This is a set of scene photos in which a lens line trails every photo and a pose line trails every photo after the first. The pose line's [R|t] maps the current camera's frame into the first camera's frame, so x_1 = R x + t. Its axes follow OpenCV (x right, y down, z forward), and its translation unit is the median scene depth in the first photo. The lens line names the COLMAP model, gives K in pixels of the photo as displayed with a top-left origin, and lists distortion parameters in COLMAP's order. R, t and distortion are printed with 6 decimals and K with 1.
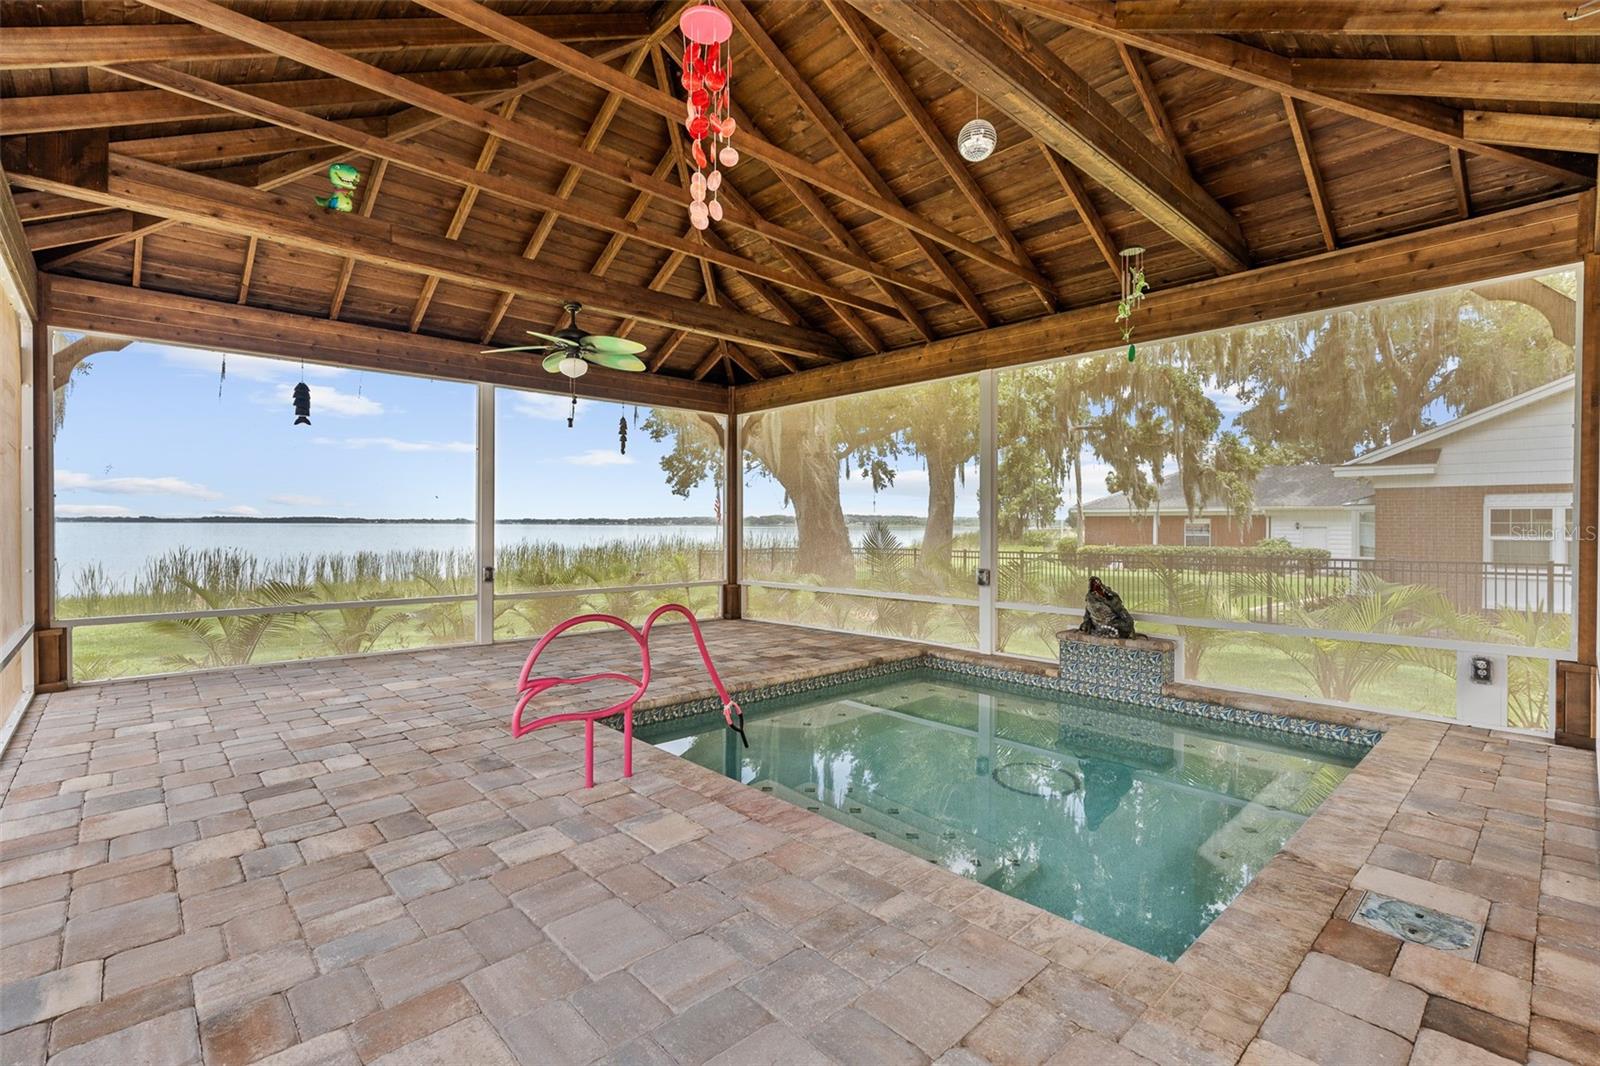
lens RADIAL K [[729.7, 0, 796.7], [0, 729.7, 523.9], [0, 0, 1]] dist [-0.004867, 0.000879]
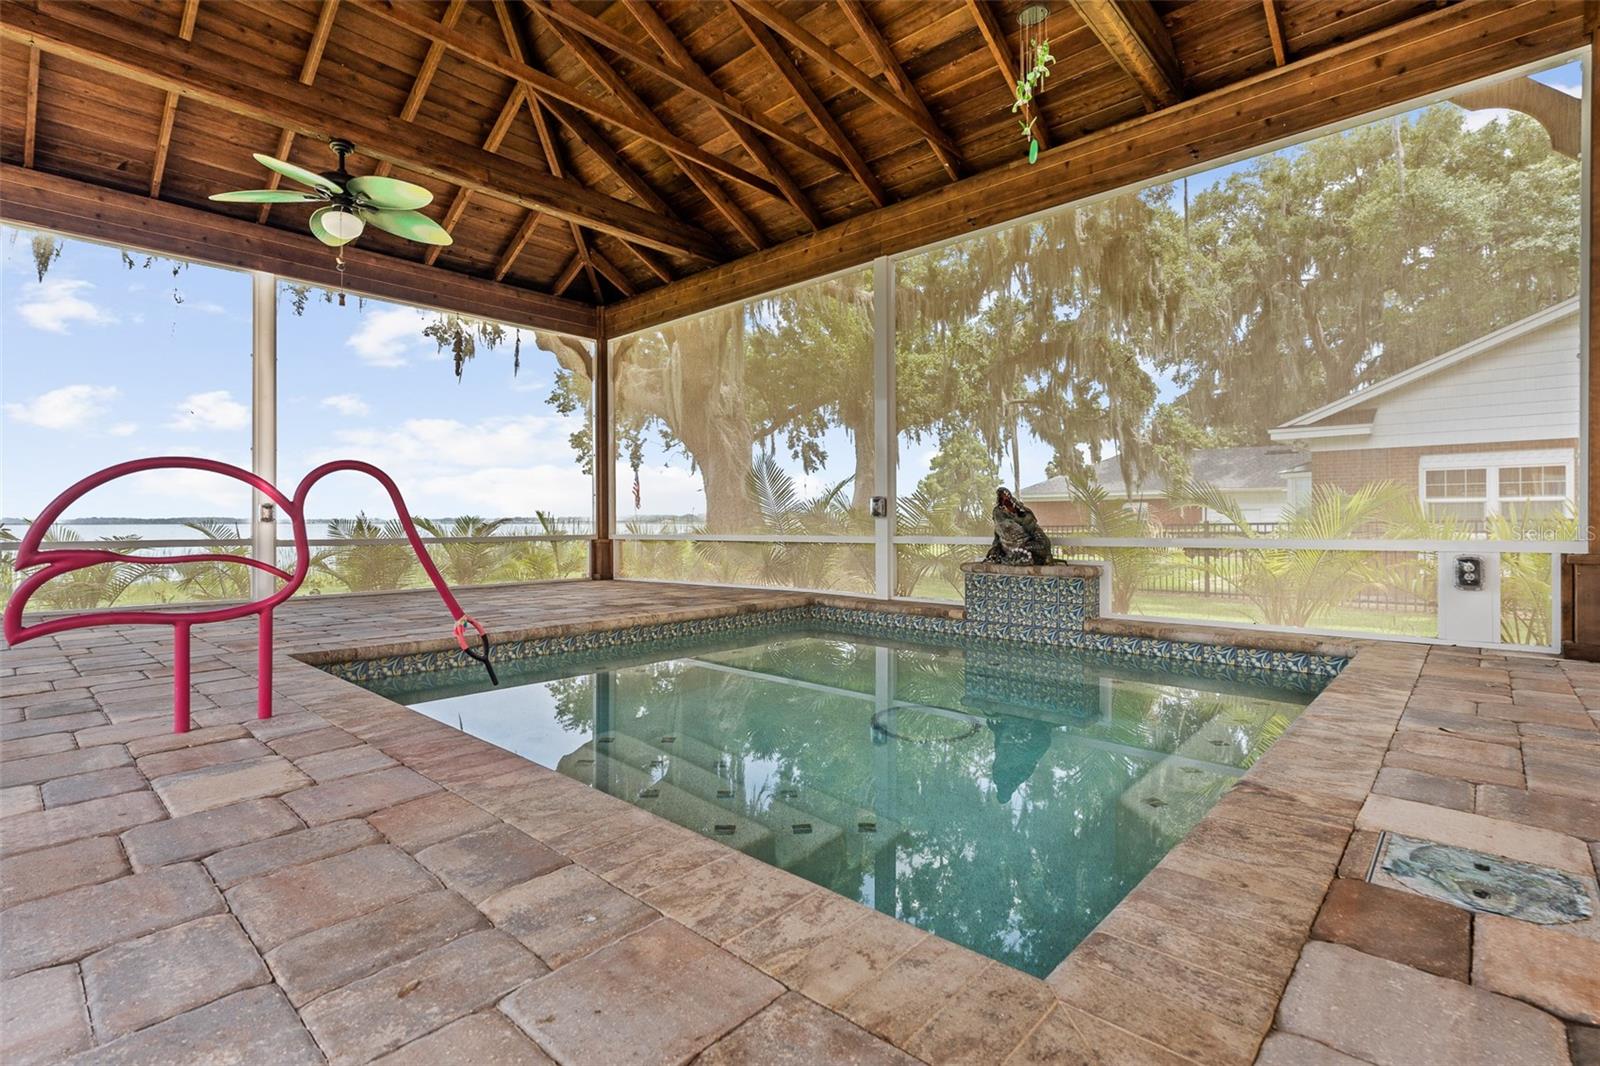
lens RADIAL K [[729.7, 0, 806.9], [0, 729.7, 534.1], [0, 0, 1]] dist [-0.004867, 0.000879]
pose [[0.997043, -0.006344, 0.076579, 0.118666], [0.006423, 0.999979, -0.000786, 0.112274], [-0.076572, 0.001275, 0.997063, 0.193214]]
